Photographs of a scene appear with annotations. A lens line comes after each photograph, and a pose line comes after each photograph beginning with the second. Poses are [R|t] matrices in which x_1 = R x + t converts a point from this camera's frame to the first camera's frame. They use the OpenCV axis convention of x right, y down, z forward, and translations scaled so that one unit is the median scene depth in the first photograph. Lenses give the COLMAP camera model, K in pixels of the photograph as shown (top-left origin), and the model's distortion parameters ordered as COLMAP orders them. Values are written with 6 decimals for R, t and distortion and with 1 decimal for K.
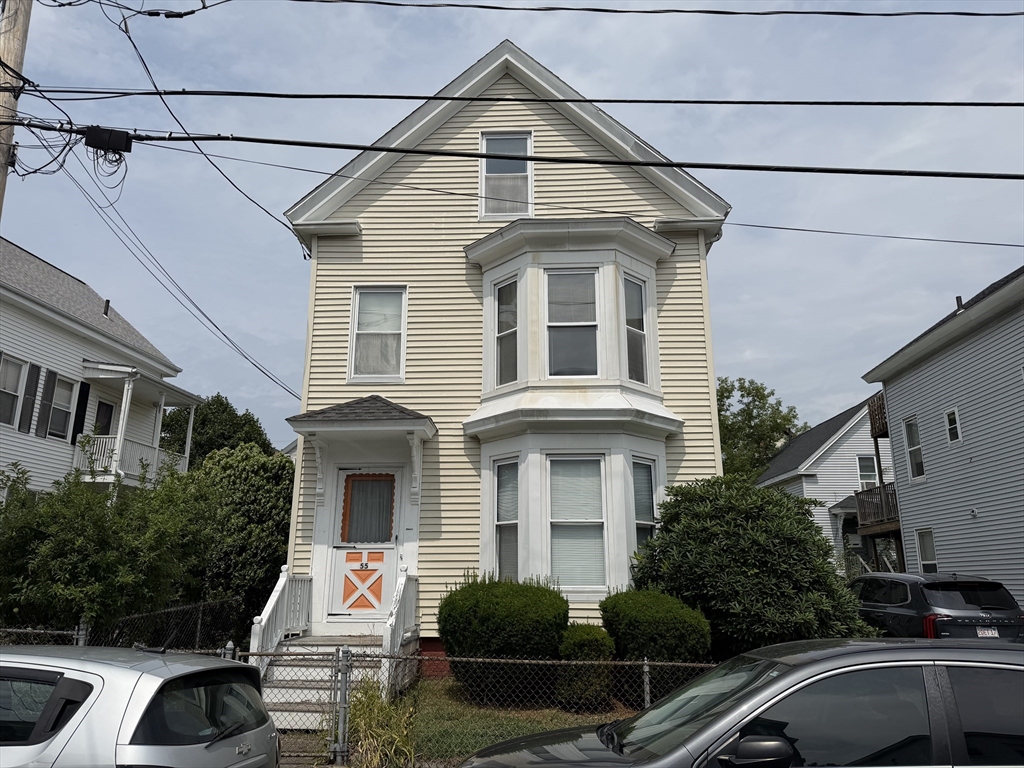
lens RADIAL K [[718.4, 0, 516.7], [0, 718.4, 380.9], [0, 0, 1]] dist [0.058885, -0.080007]
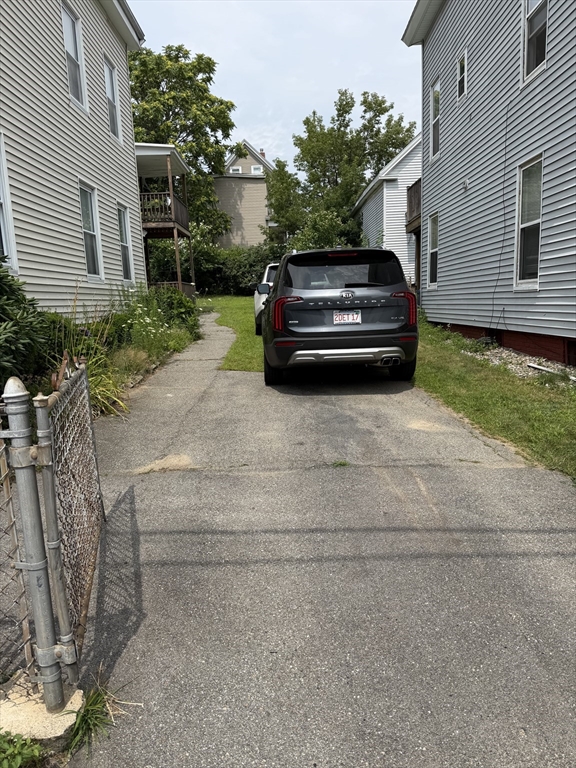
lens RADIAL K [[538.8, 0, 288.8], [0, 538.8, 386.3], [0, 0, 1]] dist [0.058885, -0.080007]
pose [[0.998232, -0.046242, 0.037344, 0.161312], [0.026390, 0.907765, 0.418649, 0.051293], [-0.053259, -0.416923, 0.907380, 0.135942]]
